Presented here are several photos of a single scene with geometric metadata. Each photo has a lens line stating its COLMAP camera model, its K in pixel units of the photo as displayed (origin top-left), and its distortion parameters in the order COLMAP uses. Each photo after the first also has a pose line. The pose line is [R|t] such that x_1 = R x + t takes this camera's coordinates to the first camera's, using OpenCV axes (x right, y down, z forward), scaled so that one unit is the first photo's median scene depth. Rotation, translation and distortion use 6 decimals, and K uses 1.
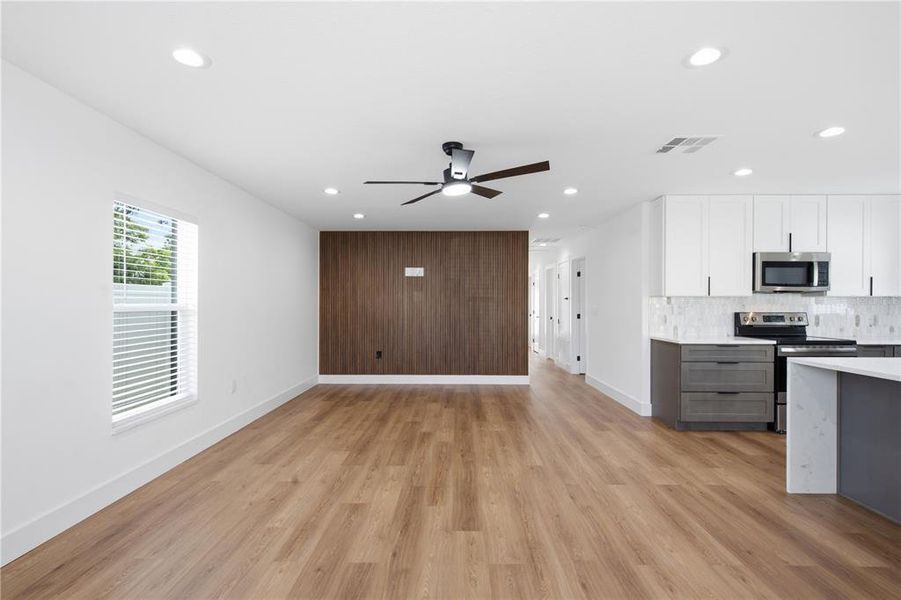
lens RADIAL K [[417.7, 0, 449.1], [0, 417.7, 303.6], [0, 0, 1]] dist [-0.000344, -0.000191]
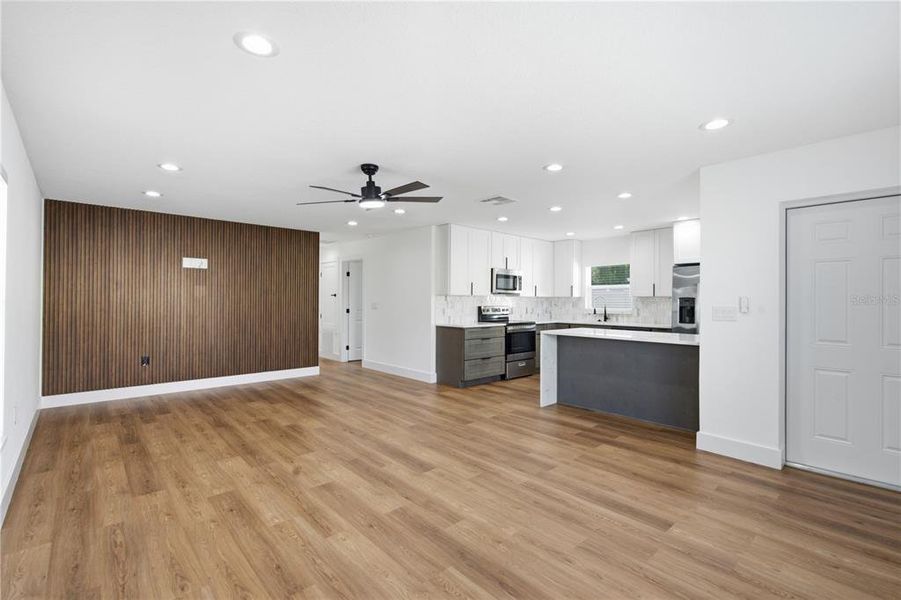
lens RADIAL K [[404.8, 0, 450.2], [0, 404.8, 299.9], [0, 0, 1]] dist [0.000128, -0.000836]
pose [[0.725782, 0.004232, 0.687911, -0.462392], [-0.005247, 0.999986, -0.000617, -0.000624], [-0.687904, -0.003162, 0.725794, 0.009347]]
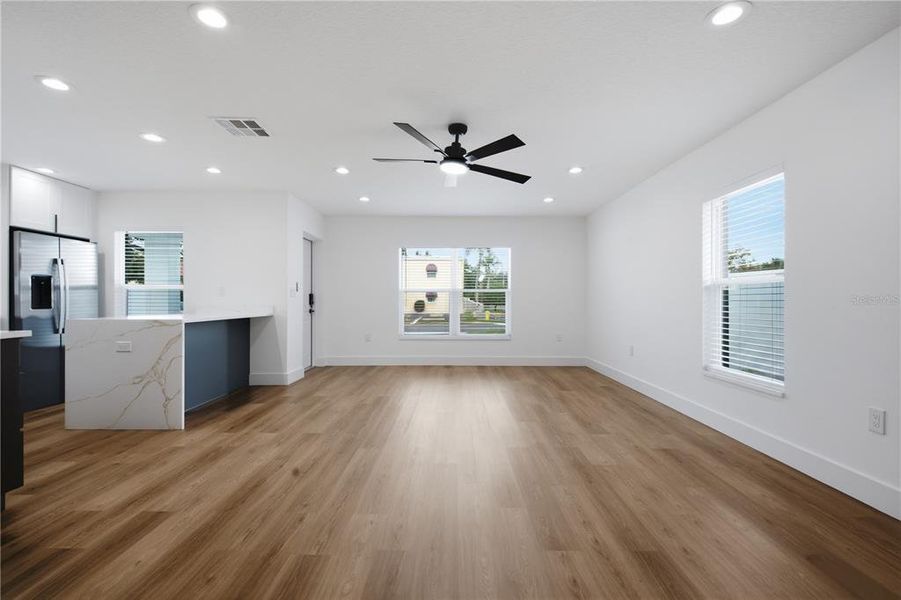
lens RADIAL K [[404.8, 0, 450.2], [0, 404.8, 299.9], [0, 0, 1]] dist [0.000128, -0.000836]
pose [[-0.999934, -0.003264, -0.011043, 0.028242], [-0.003253, 0.999994, -0.001031, 0.049212], [0.011046, -0.000995, -0.999938, 1.538656]]
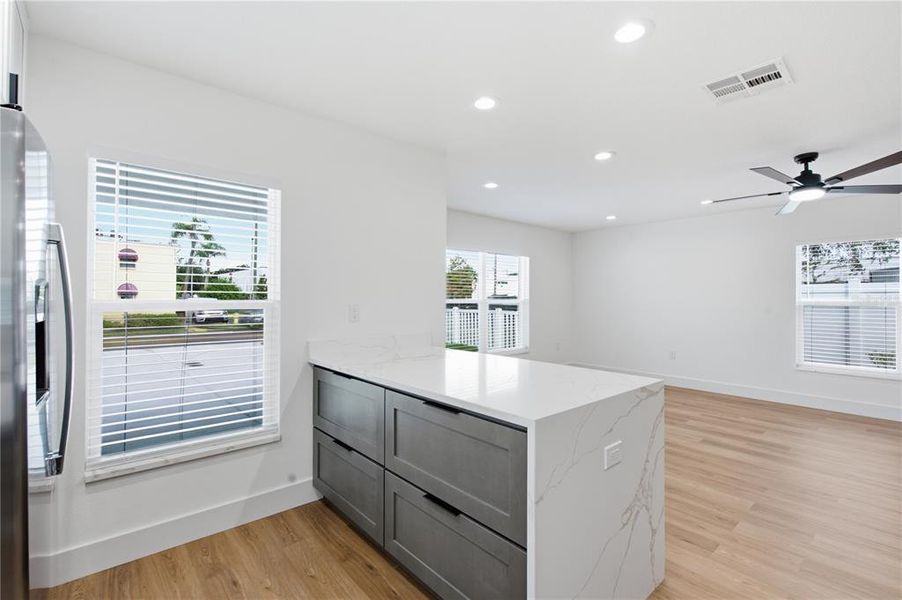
lens RADIAL K [[412.9, 0, 451.0], [0, 412.9, 300.0], [0, 0, 1]] dist [-0.000948, -0.000504]
pose [[-0.741574, 0.000307, -0.670871, 1.064577], [-0.004090, 0.999979, 0.004978, -0.003145], [0.670859, 0.006435, -0.741557, 0.885168]]
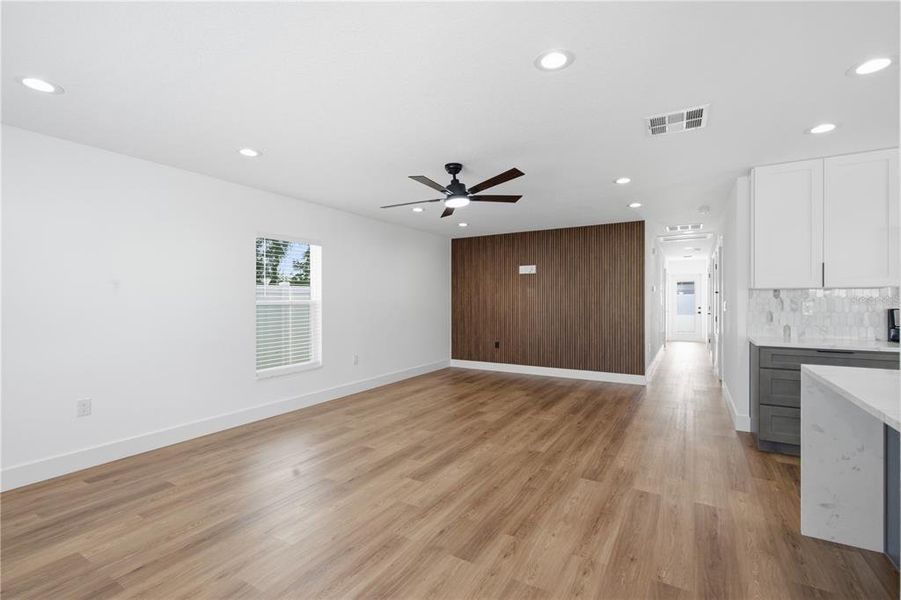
lens RADIAL K [[404.8, 0, 450.2], [0, 404.8, 299.9], [0, 0, 1]] dist [0.000128, -0.000836]
pose [[0.867051, -0.004278, -0.498201, 0.431612], [0.004777, 0.999989, -0.000273, 0.002144], [0.498196, -0.002143, 0.867062, -0.001707]]
